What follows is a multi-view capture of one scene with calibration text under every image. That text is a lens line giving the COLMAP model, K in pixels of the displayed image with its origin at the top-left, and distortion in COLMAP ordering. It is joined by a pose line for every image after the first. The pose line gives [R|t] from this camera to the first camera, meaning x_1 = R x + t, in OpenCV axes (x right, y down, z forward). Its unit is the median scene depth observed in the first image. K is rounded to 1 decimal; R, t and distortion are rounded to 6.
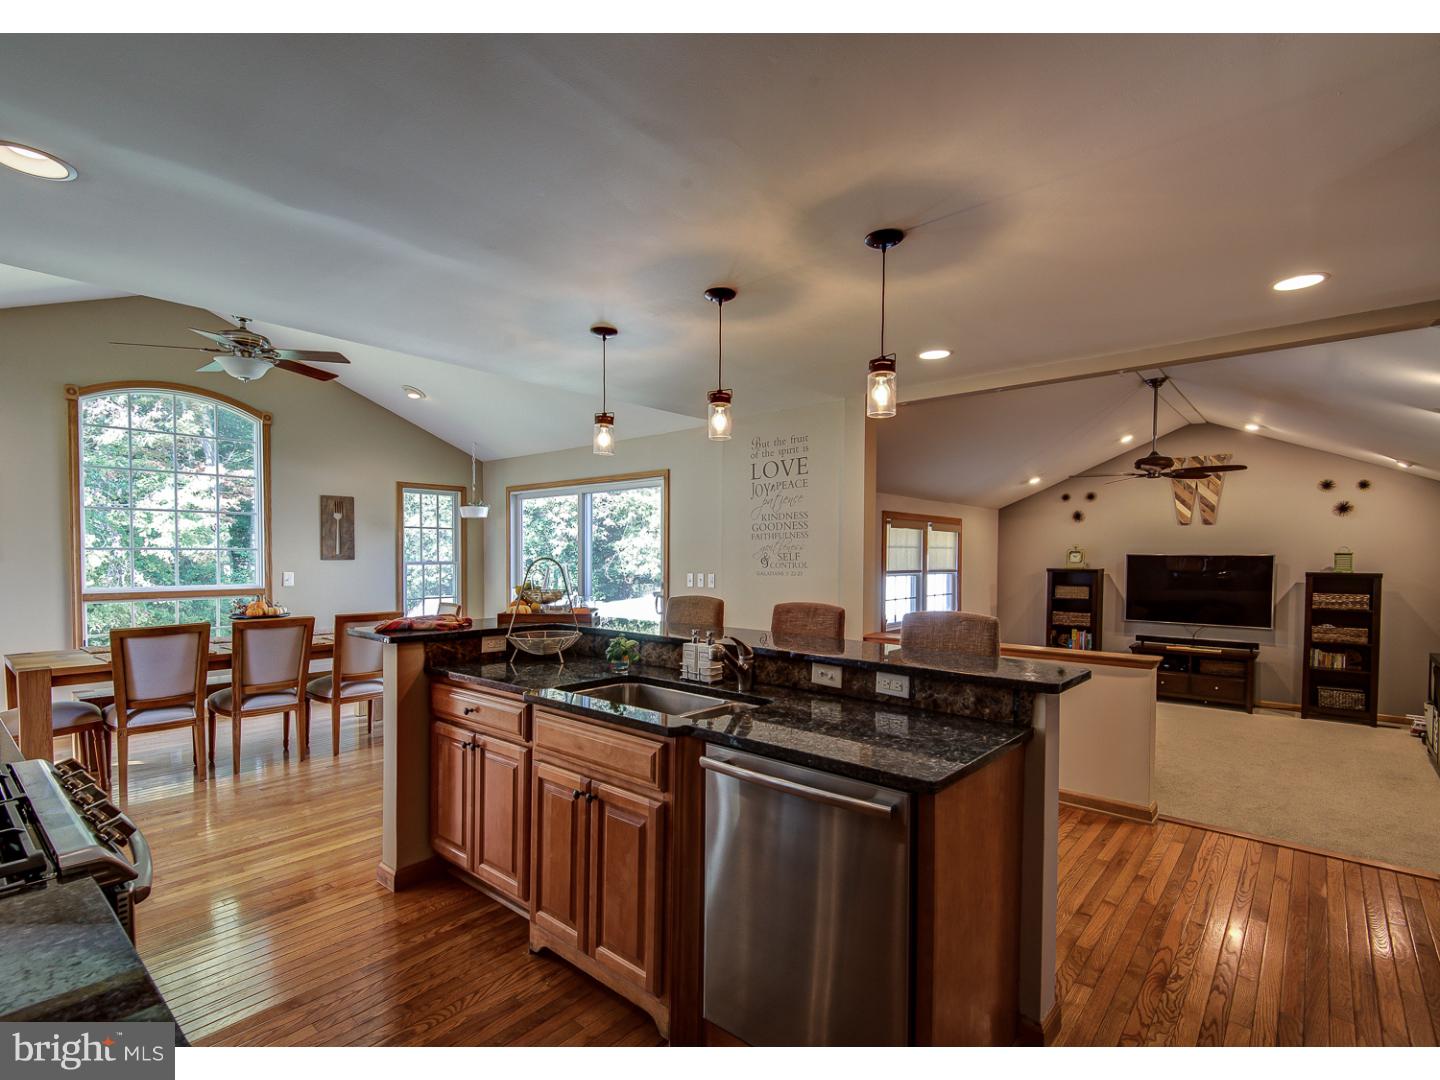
lens RADIAL K [[678.3, 0, 724.8], [0, 678.3, 565.8], [0, 0, 1]] dist [0.050790, -0.028887]
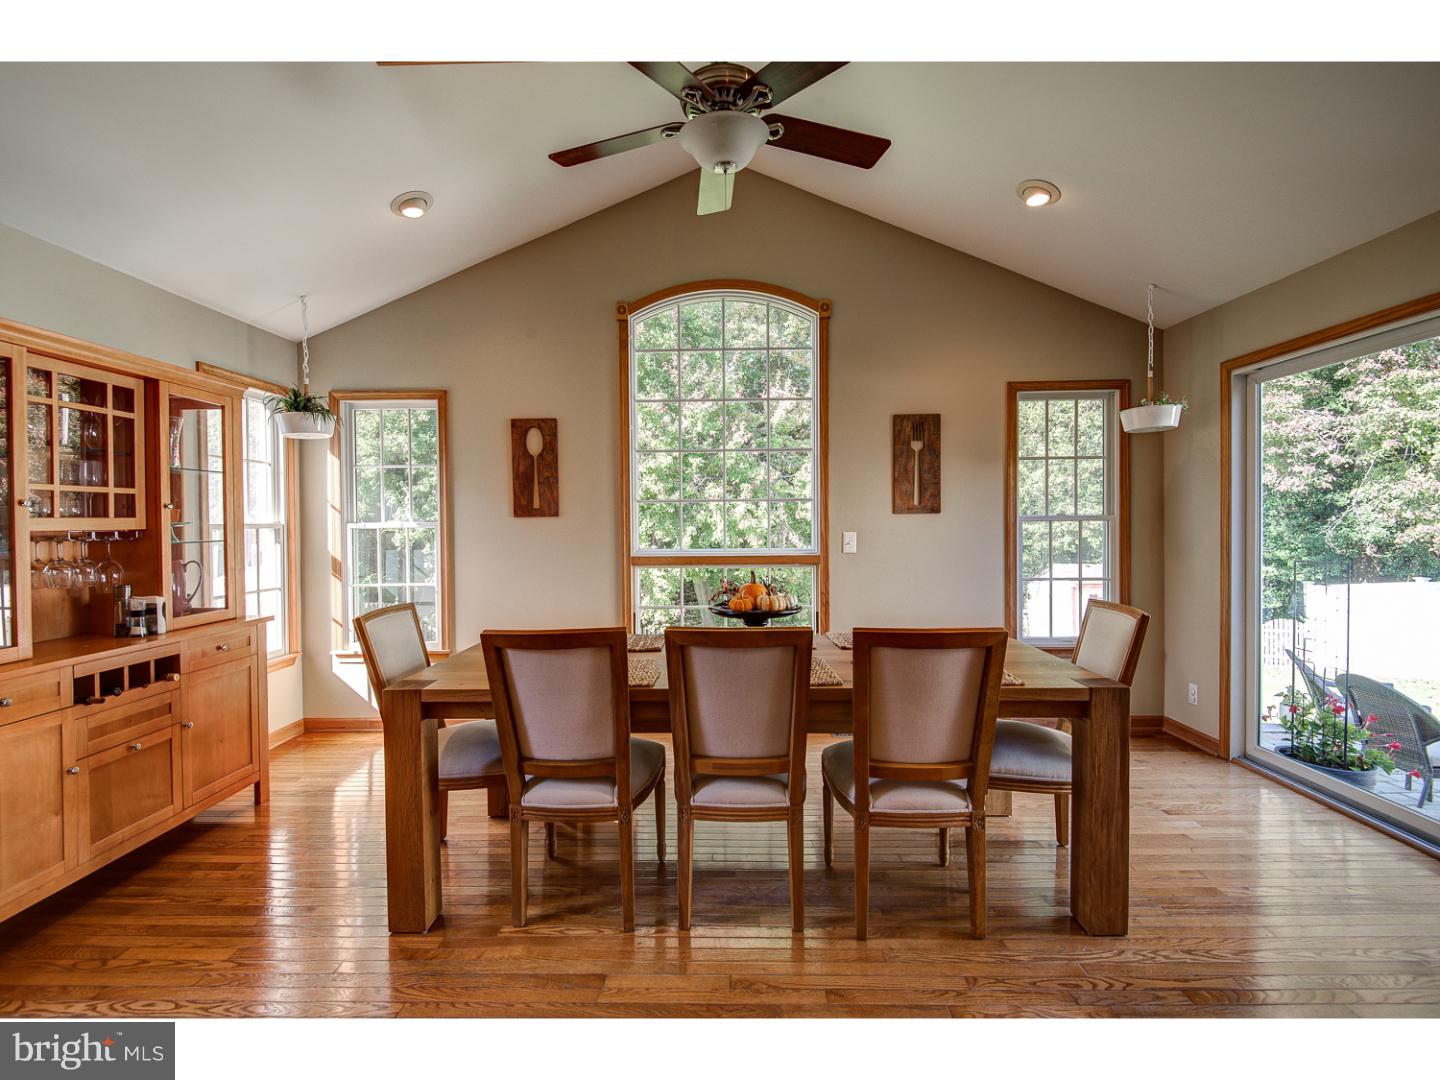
lens RADIAL K [[667.9, 0, 720.0], [0, 667.9, 540.0], [0, 0, 1]] dist [0.019269, -0.023882]
pose [[0.649720, 0.014362, -0.760038, -0.203631], [-0.002655, 0.999858, 0.016624, 0.005905], [0.760169, -0.008783, 0.649666, 0.447975]]
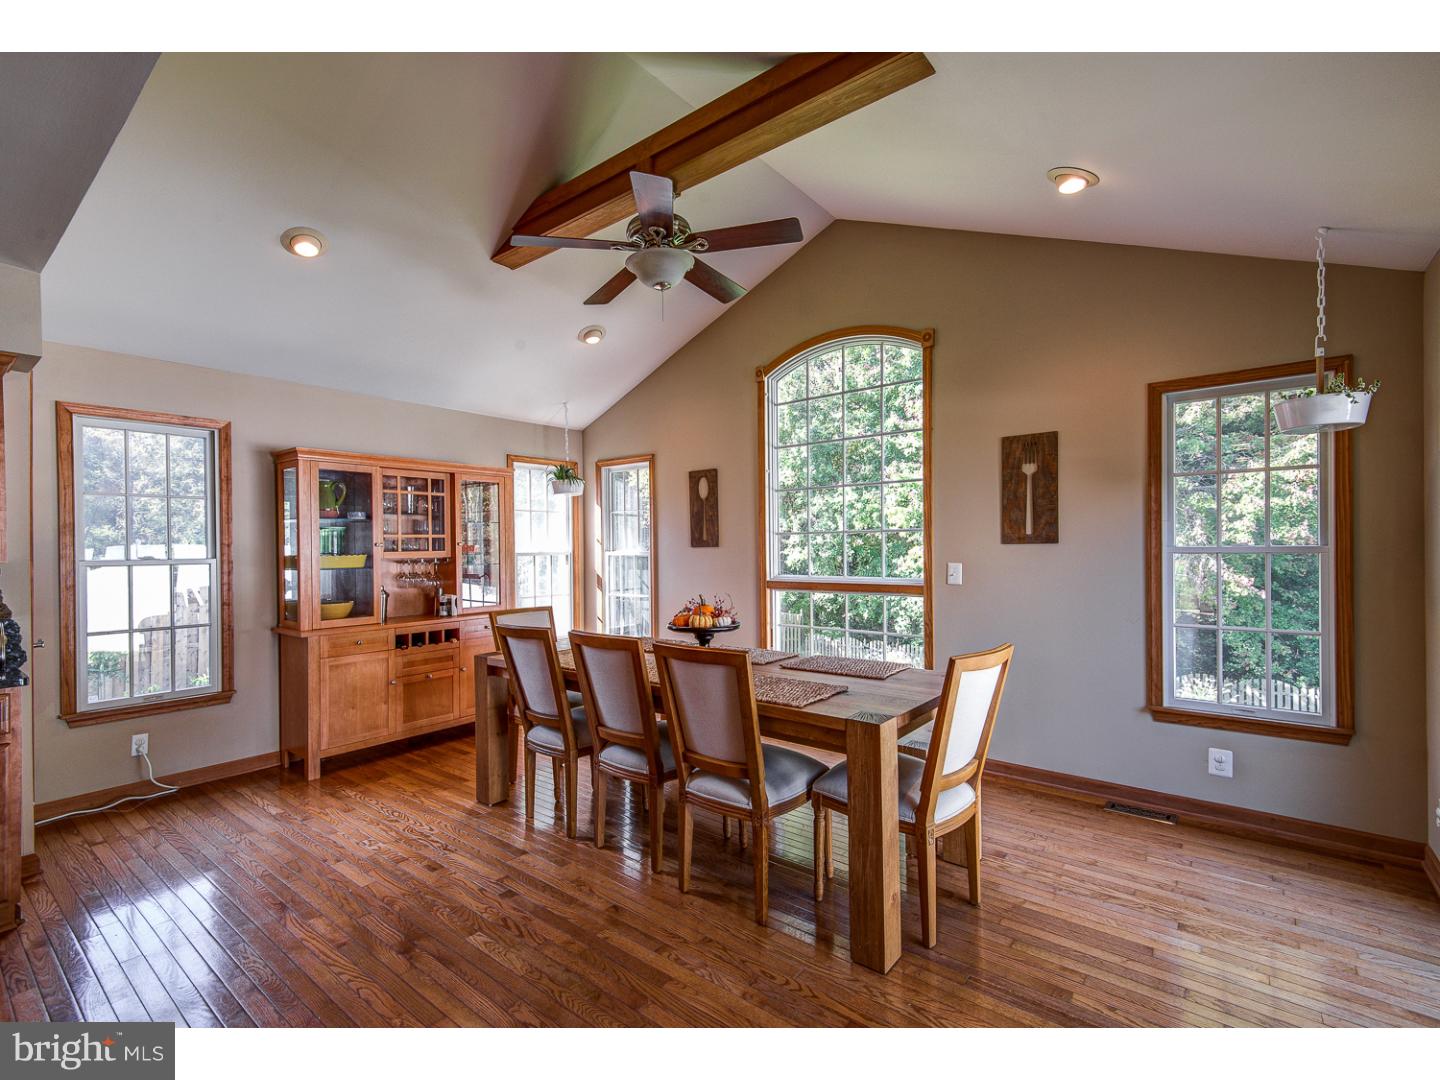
lens RADIAL K [[659.2, 0, 719.6], [0, 659.2, 558.5], [0, 0, 1]] dist [0.001000, -0.000068]
pose [[0.042956, 0.015002, -0.998964, -0.013594], [-0.004545, 0.999880, 0.014820, -0.003281], [0.999067, 0.003904, 0.043019, 0.705401]]
